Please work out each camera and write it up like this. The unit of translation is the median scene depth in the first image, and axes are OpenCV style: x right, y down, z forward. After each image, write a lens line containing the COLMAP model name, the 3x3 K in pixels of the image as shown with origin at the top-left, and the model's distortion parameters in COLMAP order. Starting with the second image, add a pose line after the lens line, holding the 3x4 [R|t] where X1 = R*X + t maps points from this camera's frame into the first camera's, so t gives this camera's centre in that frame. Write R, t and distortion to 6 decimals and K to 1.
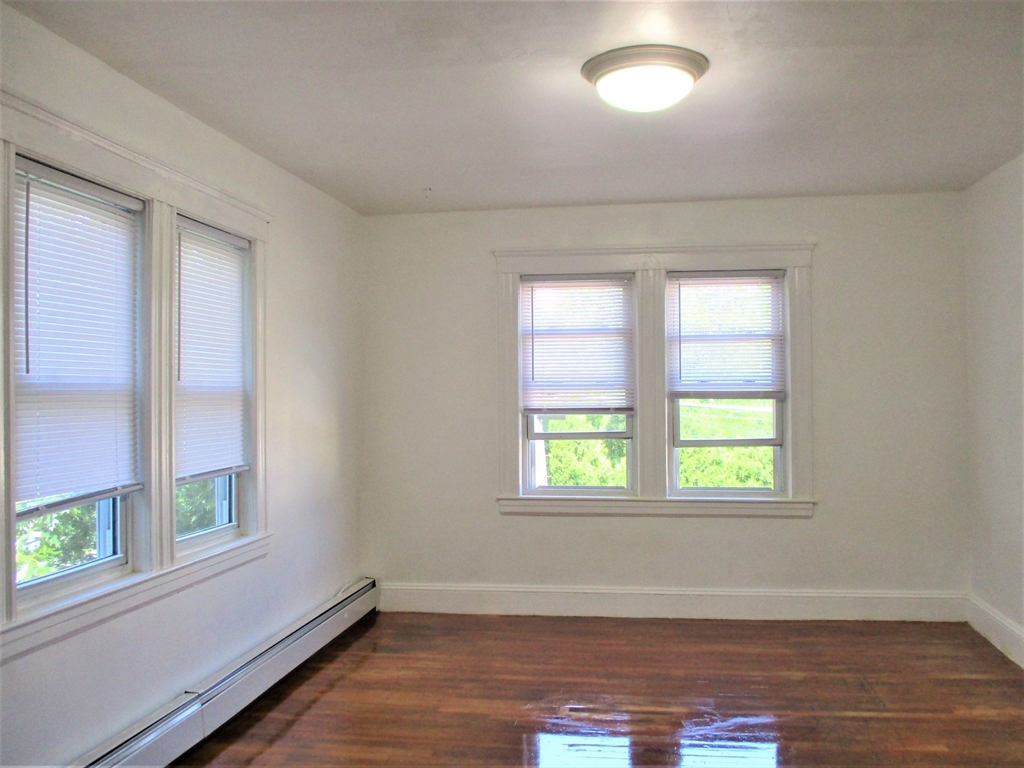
lens RADIAL K [[1003.6, 0, 512.0], [0, 1003.6, 384.0], [0, 0, 1]] dist [-0.013006, -0.010499]
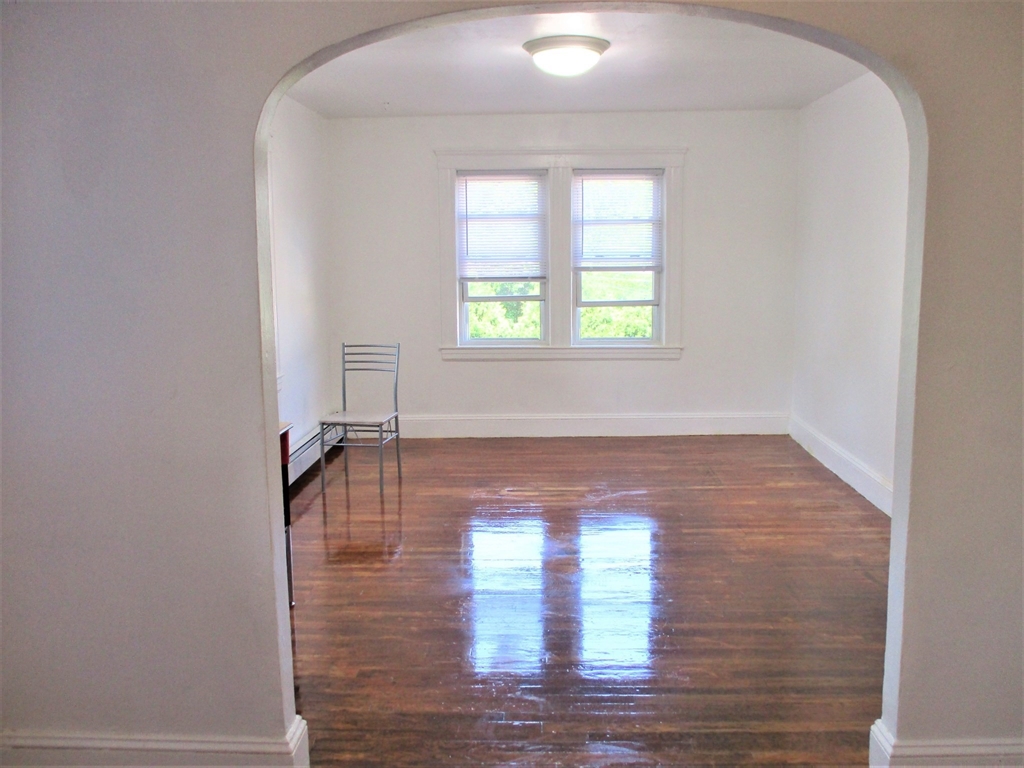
lens RADIAL K [[1003.6, 0, 512.0], [0, 1003.6, 384.0], [0, 0, 1]] dist [-0.013006, -0.010499]
pose [[0.994201, -0.014775, 0.106514, -0.061986], [-0.000099, 0.990389, 0.138309, -0.018125], [-0.107534, -0.137517, 0.984645, -0.281793]]
